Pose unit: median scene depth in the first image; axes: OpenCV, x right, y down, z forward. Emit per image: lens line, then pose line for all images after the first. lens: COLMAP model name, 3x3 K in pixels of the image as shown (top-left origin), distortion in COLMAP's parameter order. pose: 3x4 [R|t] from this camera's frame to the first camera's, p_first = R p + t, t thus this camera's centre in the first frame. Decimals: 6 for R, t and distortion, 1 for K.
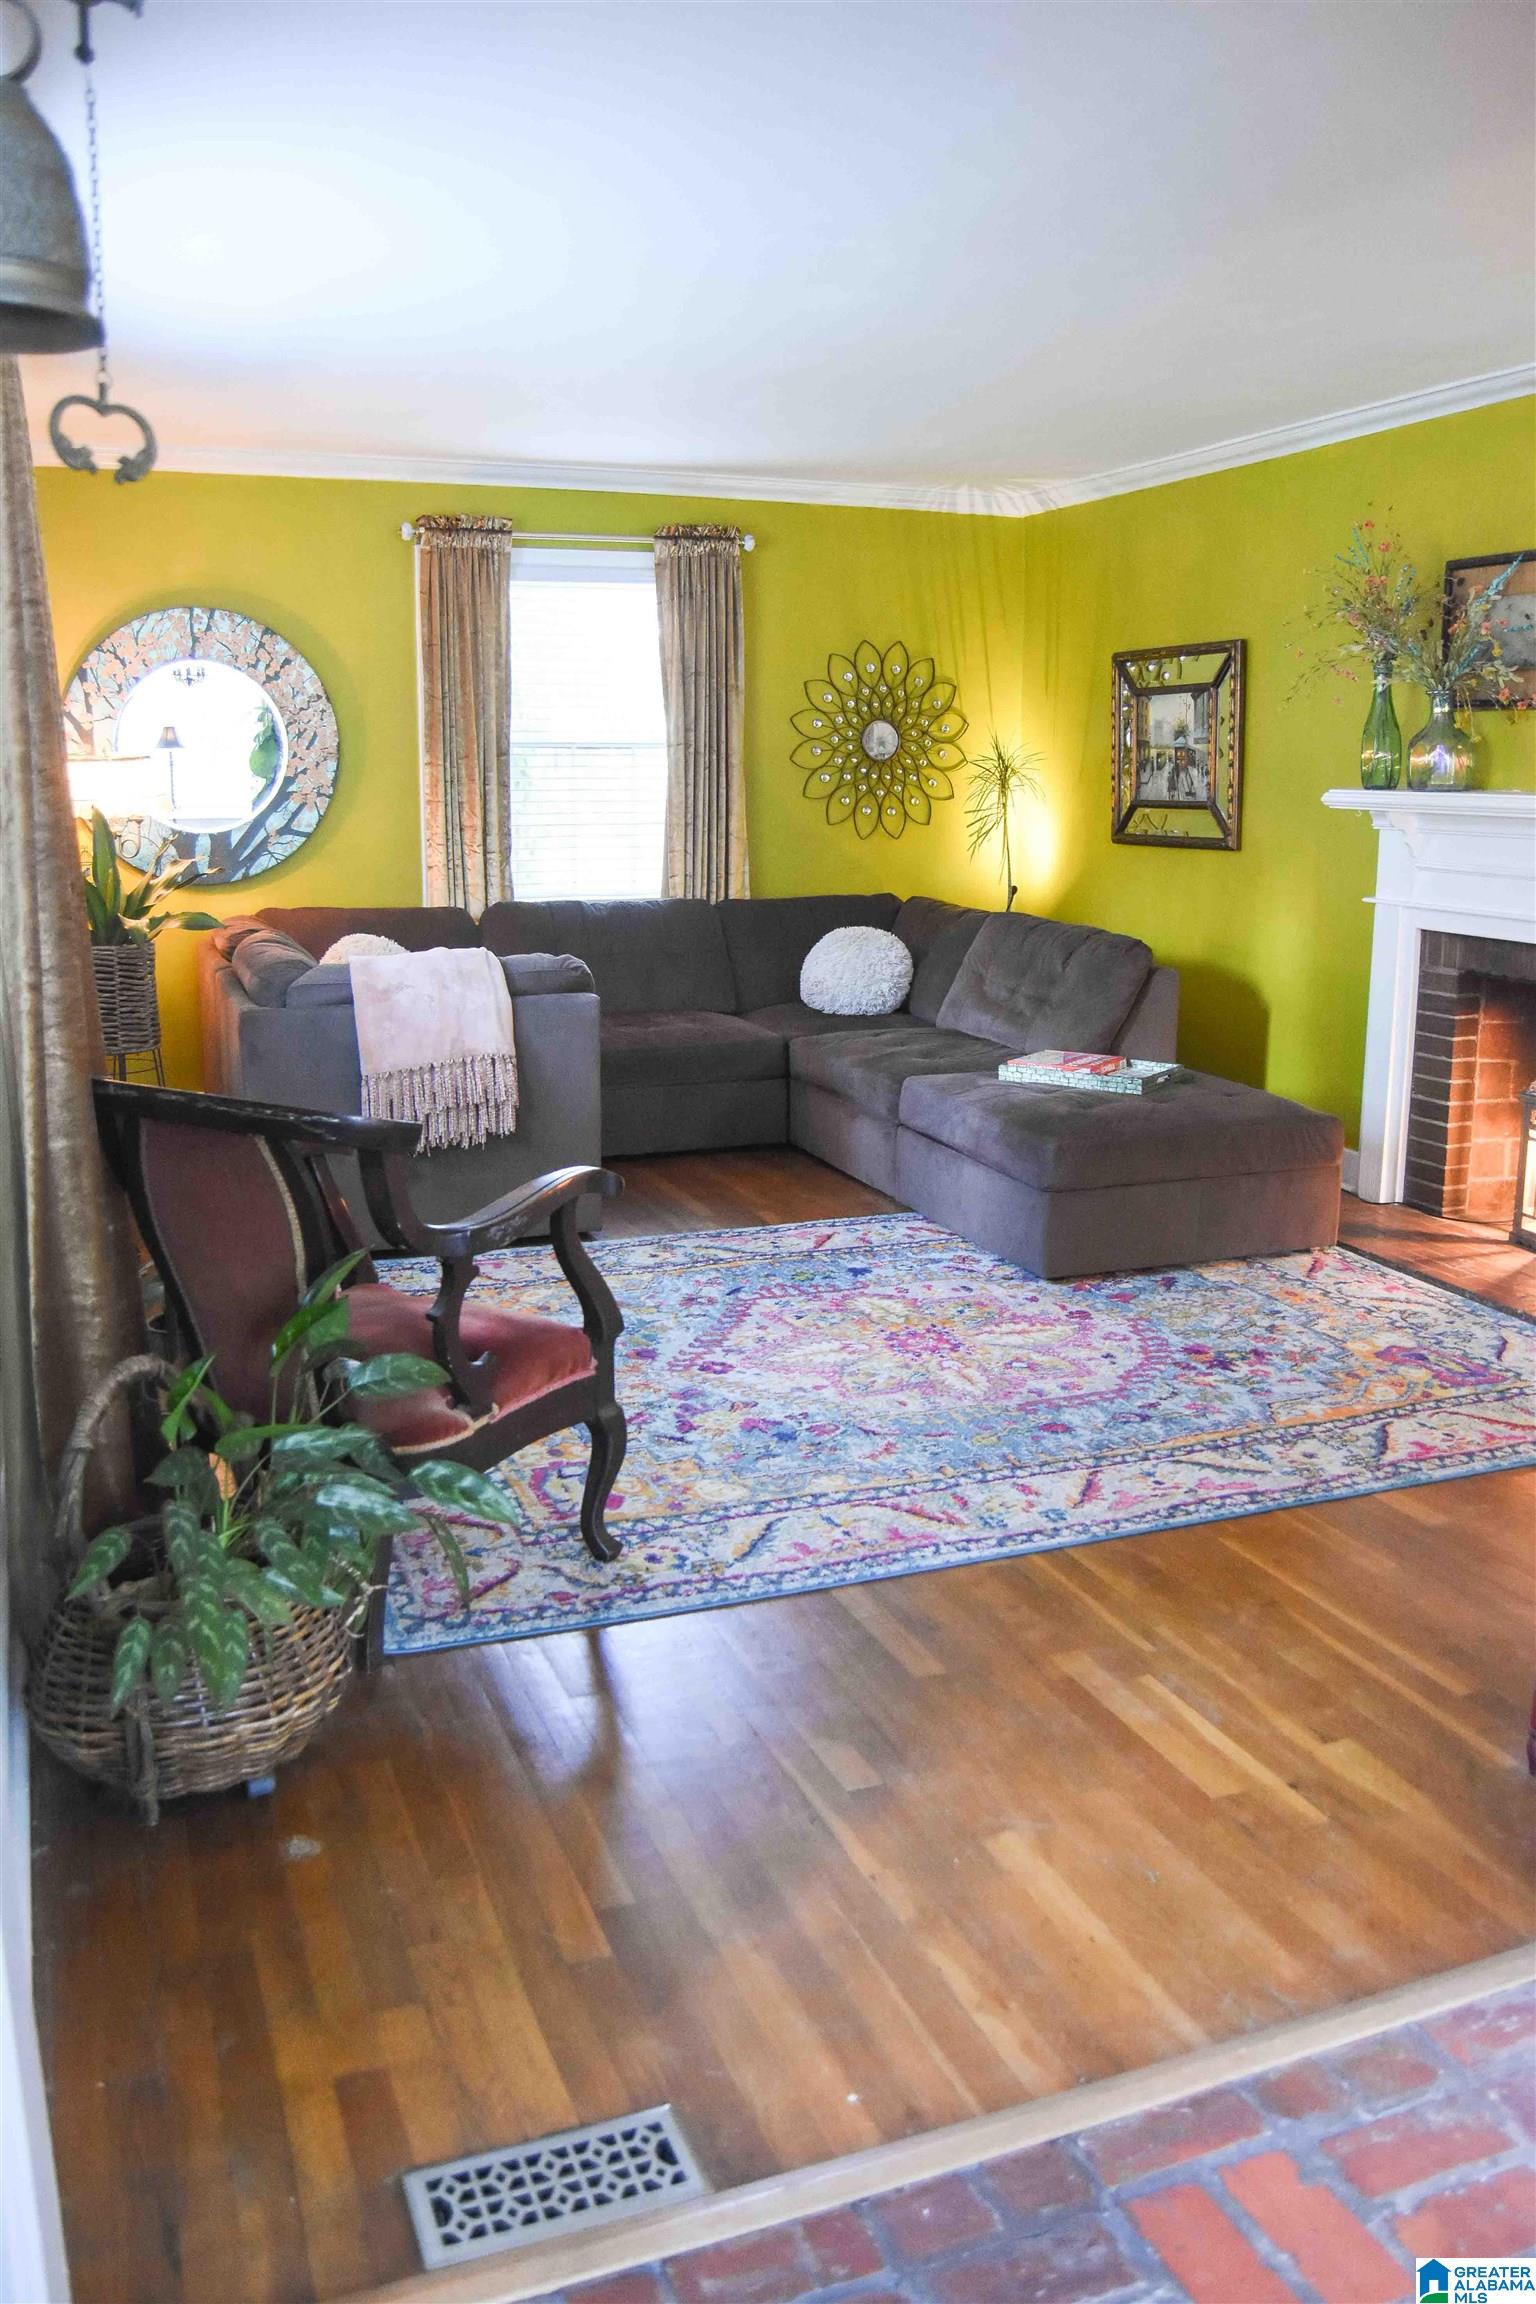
lens RADIAL K [[1844.8, 0, 754.1], [0, 1844.8, 1160.7], [0, 0, 1]] dist [-0.093382, 0.040694]
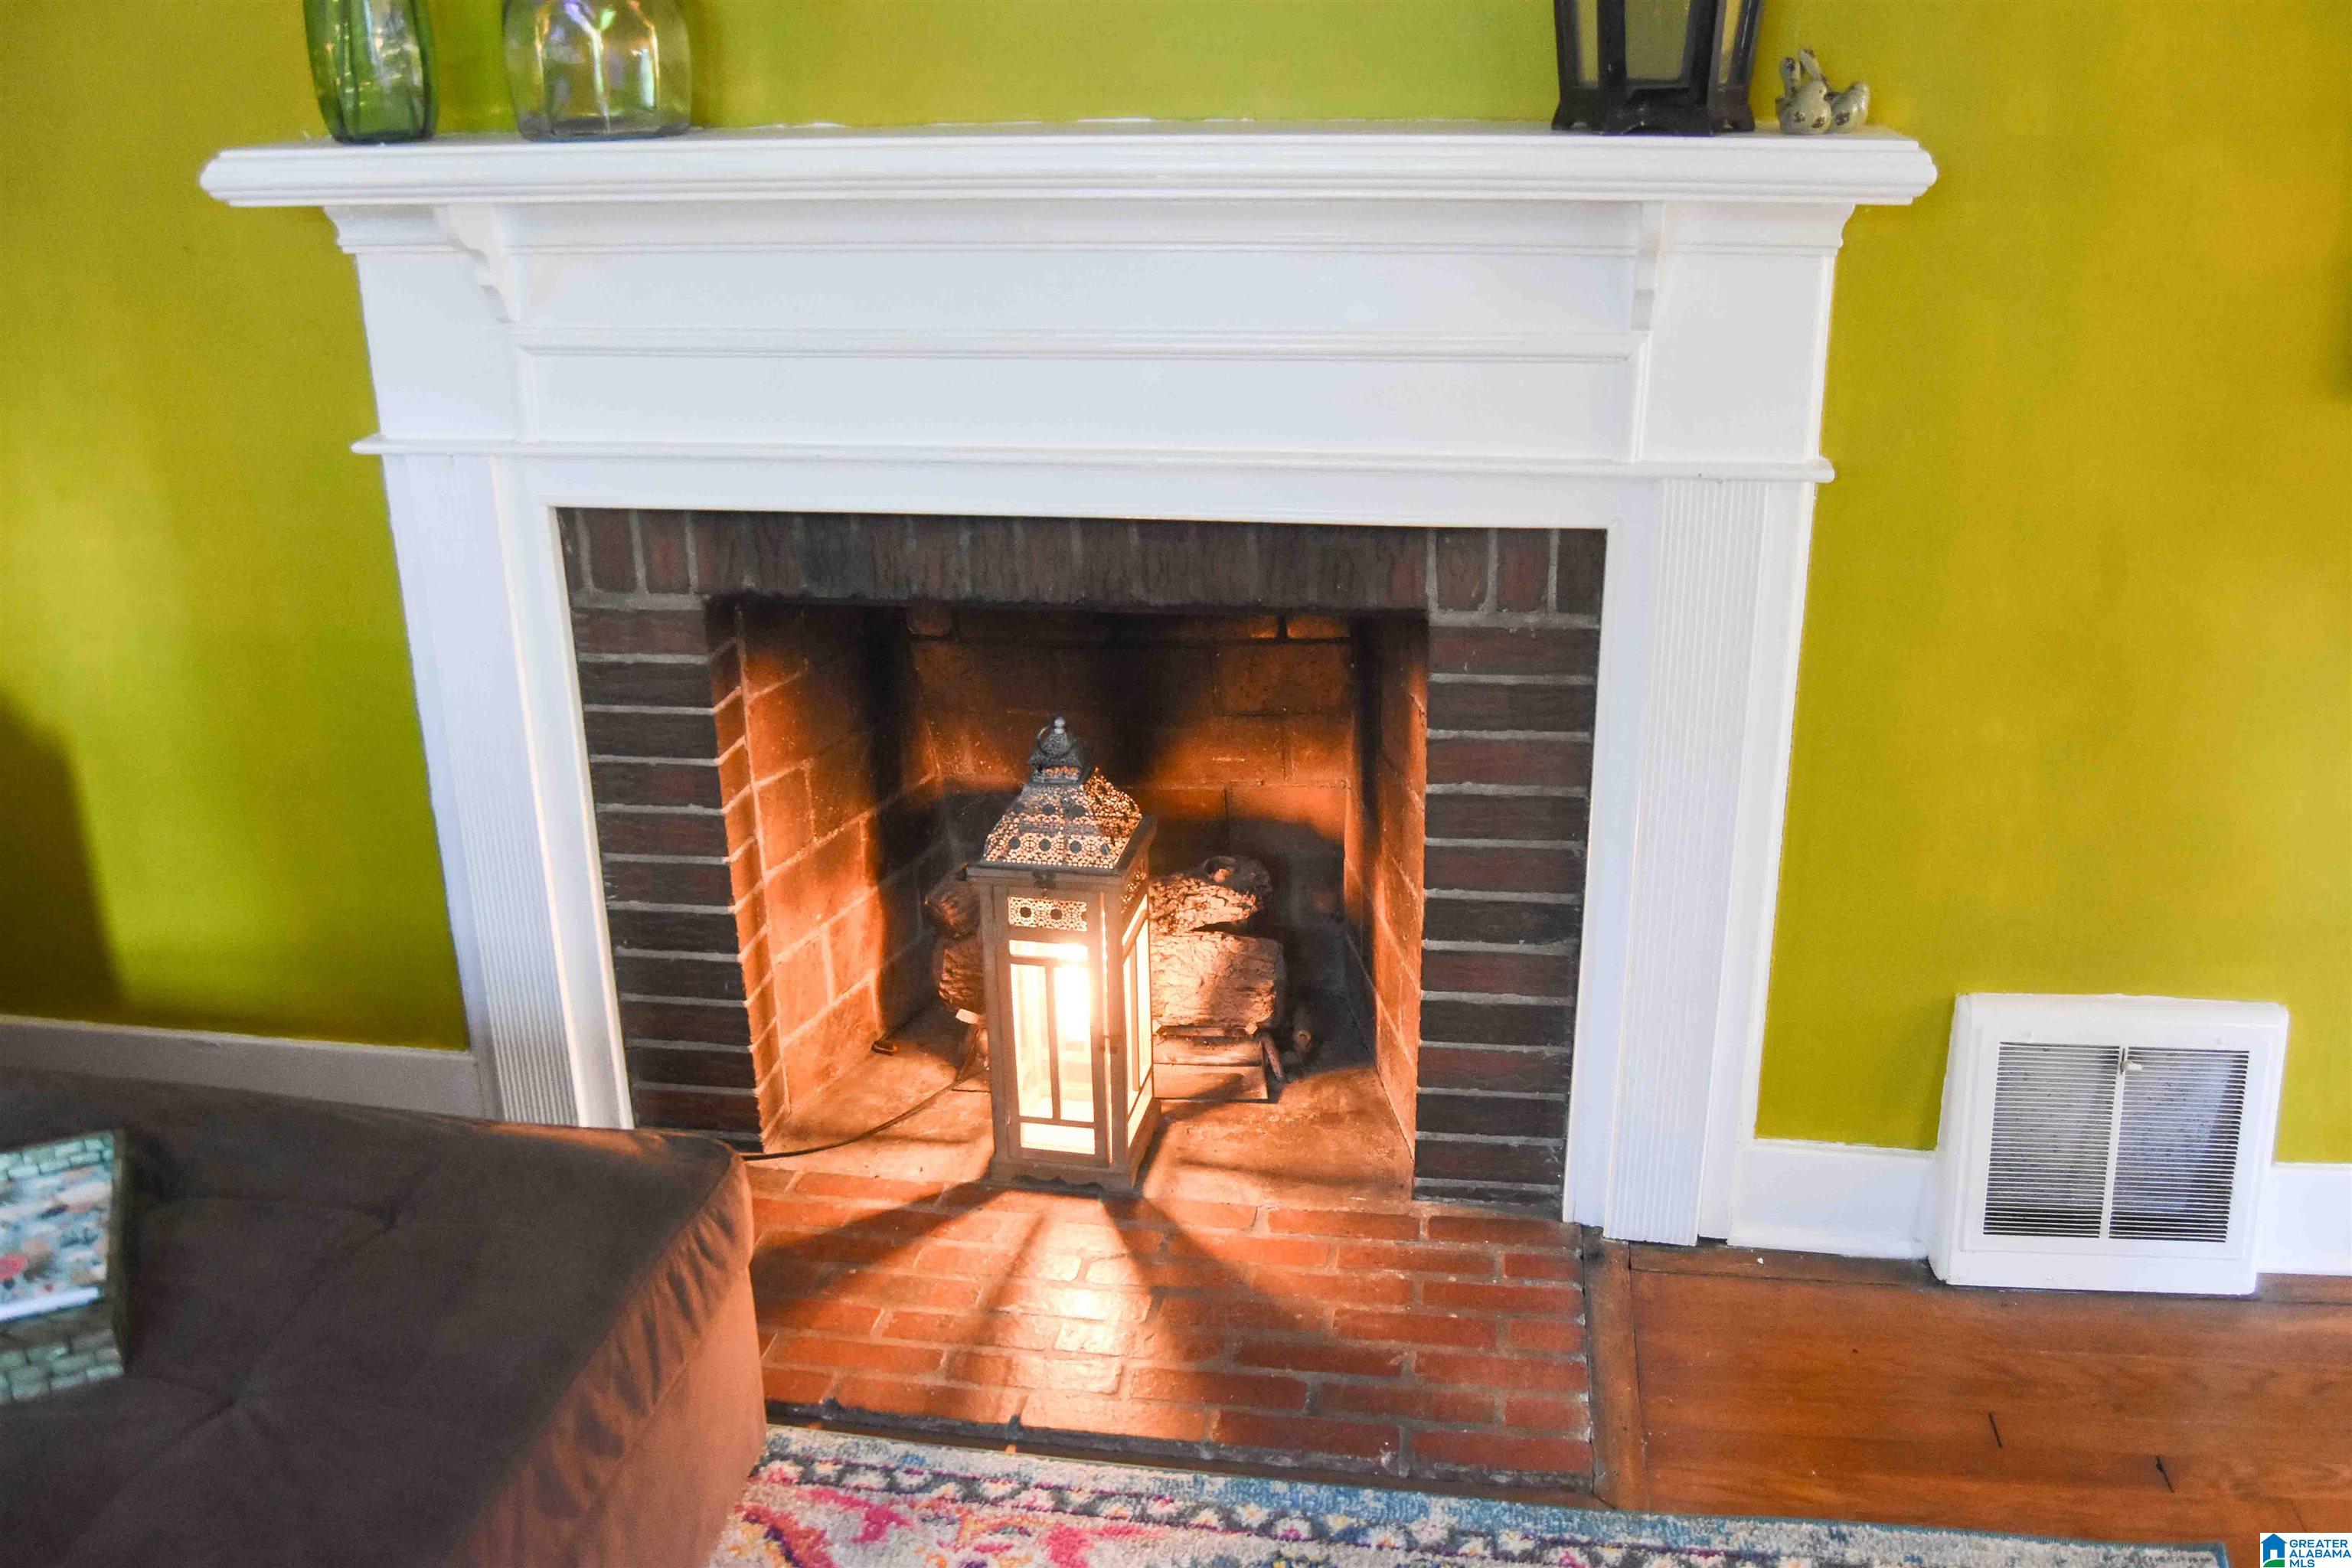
lens RADIAL K [[1883.3, 0, 1164.8], [0, 1883.3, 788.0], [0, 0, 1]] dist [-0.093382, 0.040694]
pose [[0.444617, -0.311254, 0.839902, 0.073289], [0.194100, 0.948883, 0.248890, -0.144243], [-0.874437, 0.052364, 0.482304, 0.700975]]
